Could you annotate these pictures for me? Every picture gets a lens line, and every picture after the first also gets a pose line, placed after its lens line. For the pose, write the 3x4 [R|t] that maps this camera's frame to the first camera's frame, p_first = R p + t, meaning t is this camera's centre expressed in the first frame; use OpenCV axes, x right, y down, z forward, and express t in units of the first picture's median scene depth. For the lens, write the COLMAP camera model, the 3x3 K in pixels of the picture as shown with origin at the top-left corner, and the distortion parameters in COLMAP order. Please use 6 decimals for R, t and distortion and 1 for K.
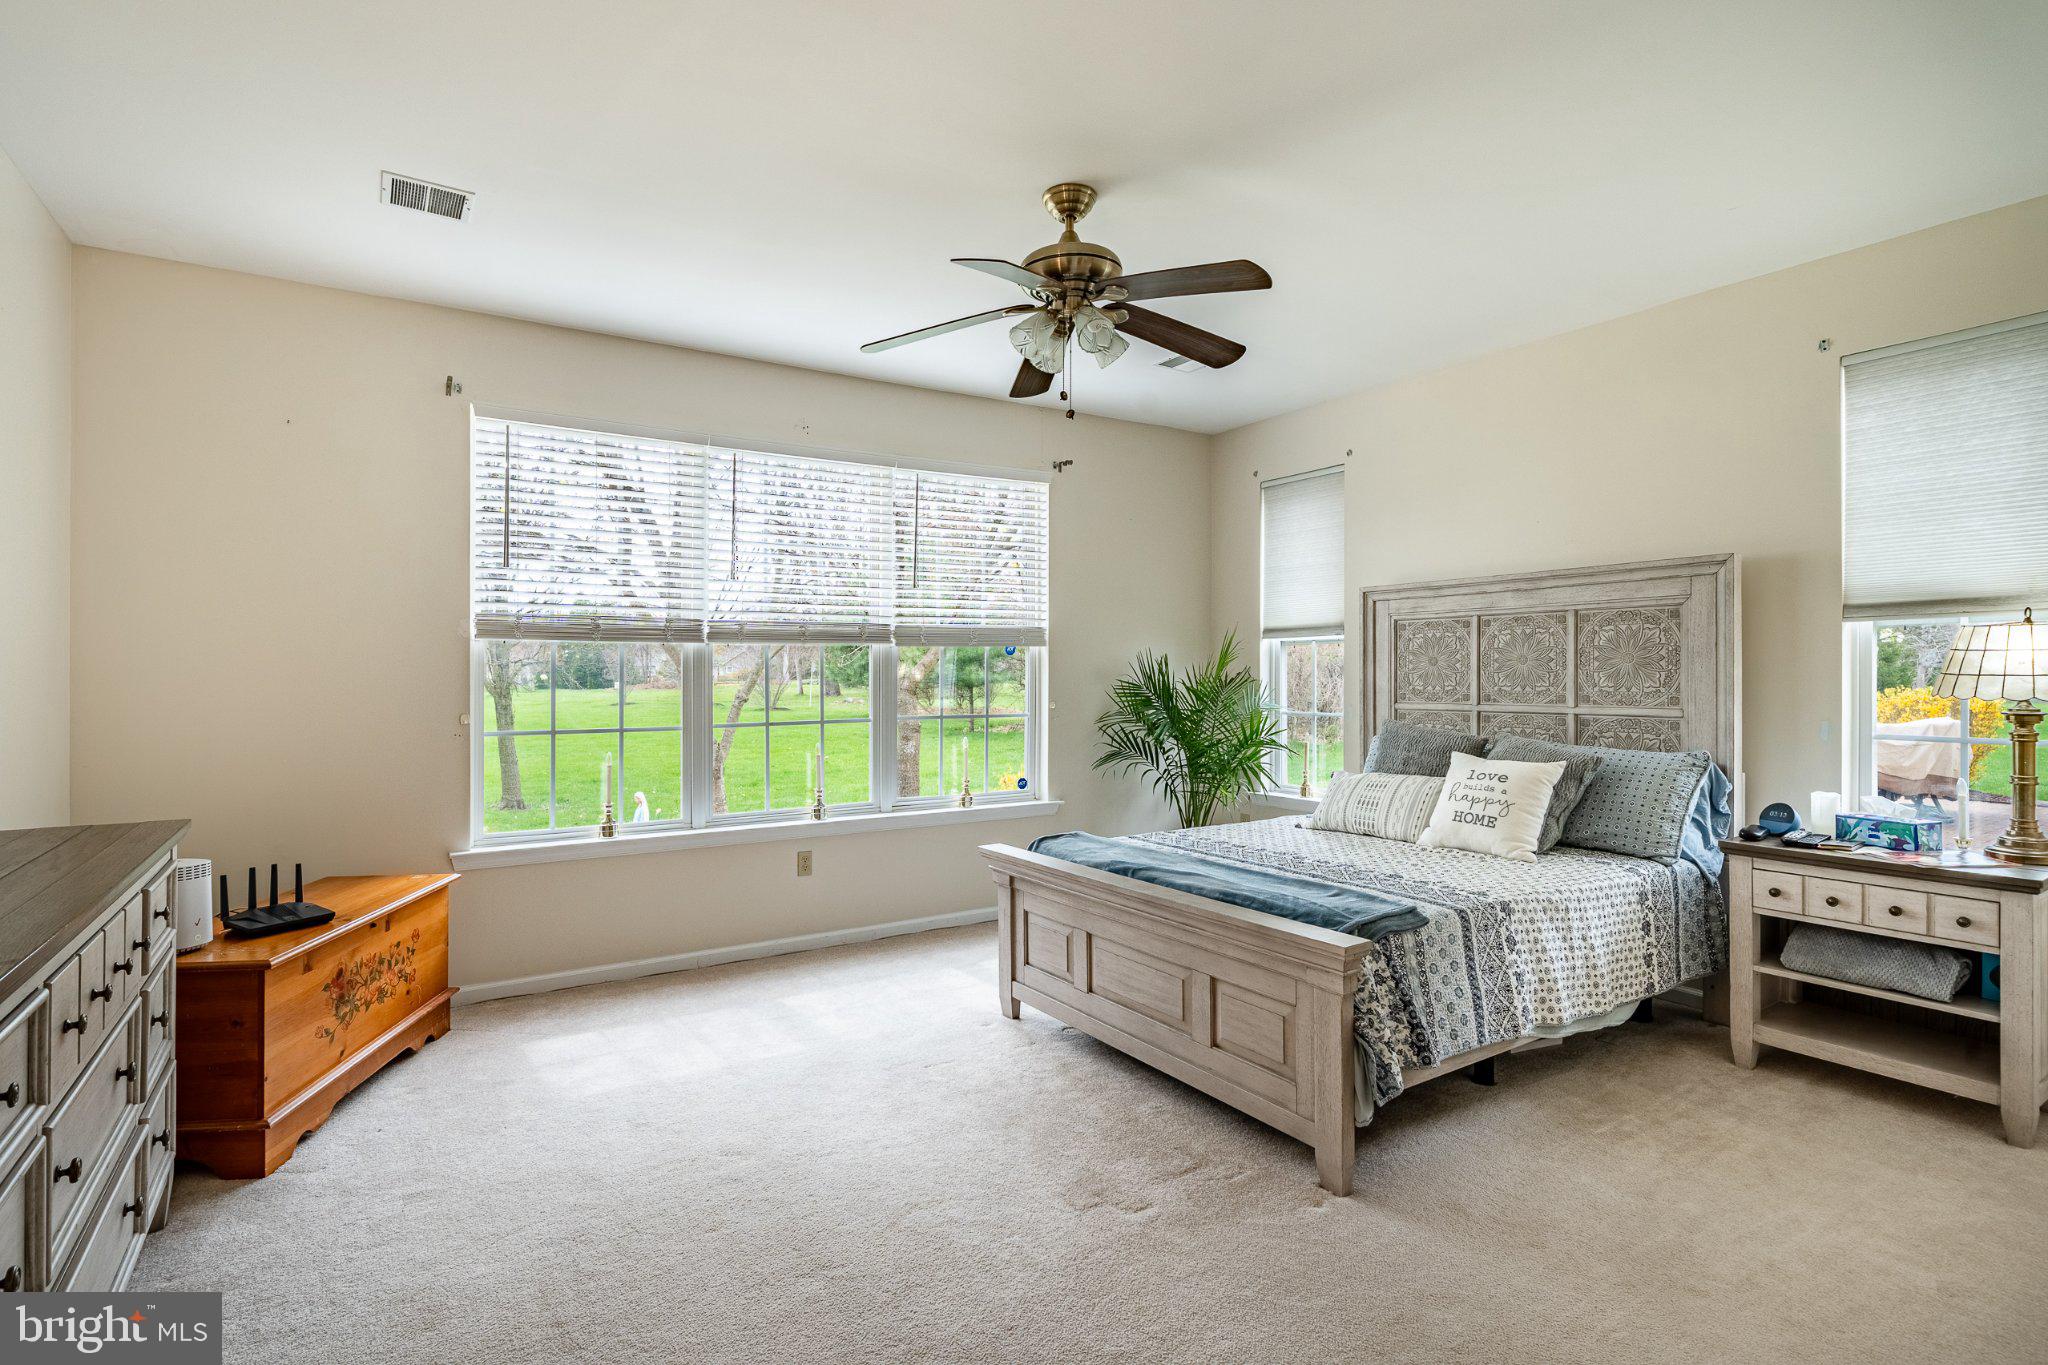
lens RADIAL K [[1027.6, 0, 1018.5], [0, 1027.6, 674.6], [0, 0, 1]] dist [-0.024985, 0.000094]
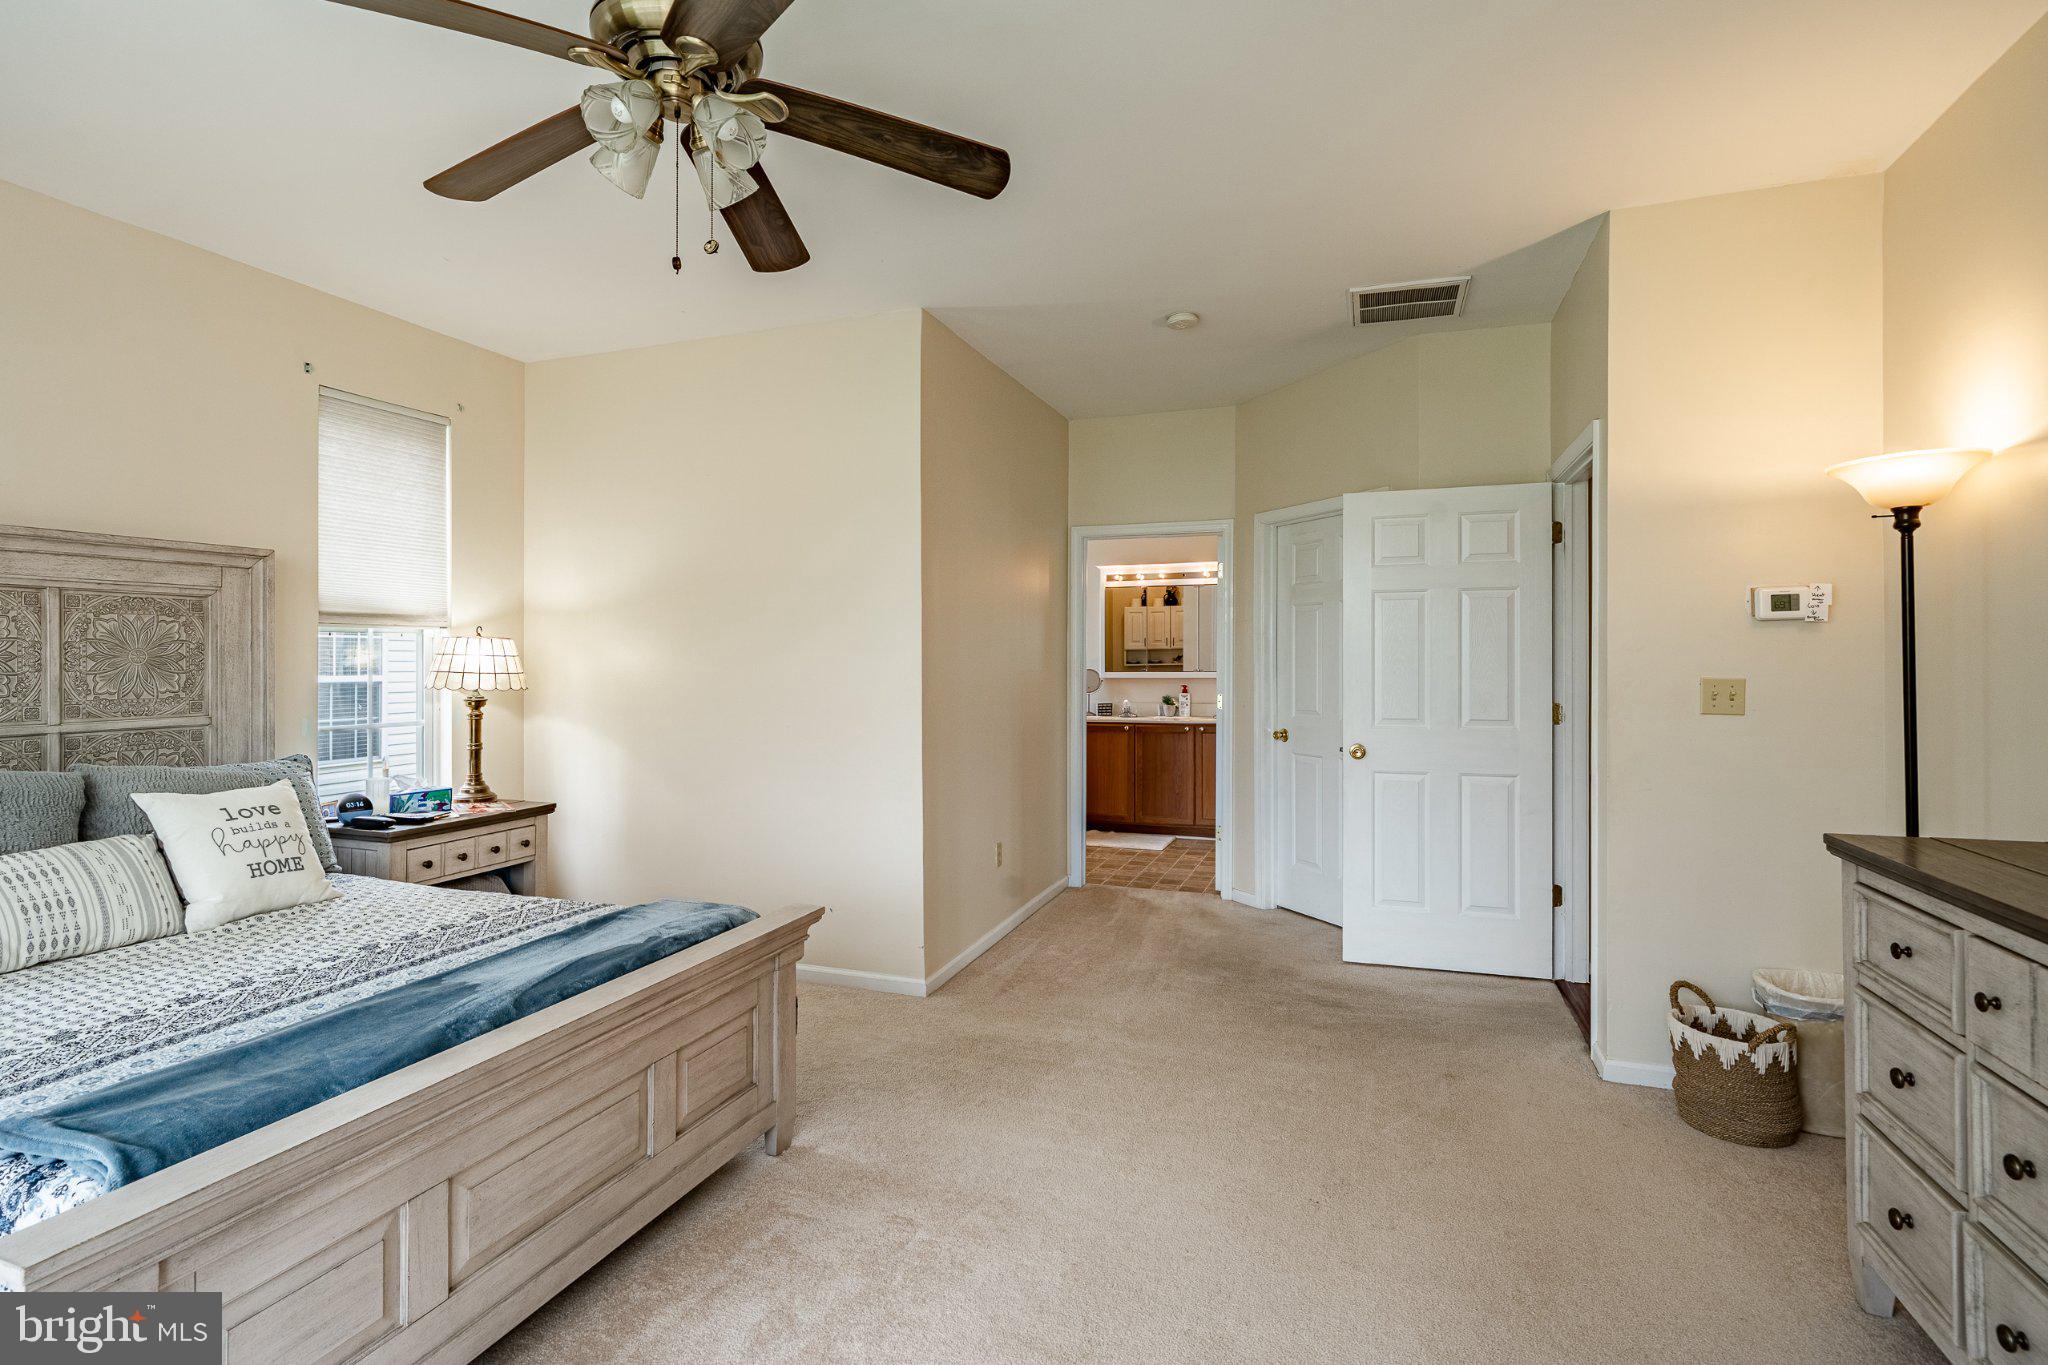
lens RADIAL K [[934.4, 0, 1026.6], [0, 934.4, 672.7], [0, 0, 1]] dist [0.004802, 0.000220]
pose [[-0.603842, -0.002502, 0.797100, -0.427552], [0.007623, 0.999931, 0.008913, -0.004915], [-0.797067, 0.011458, -0.603782, 0.929374]]
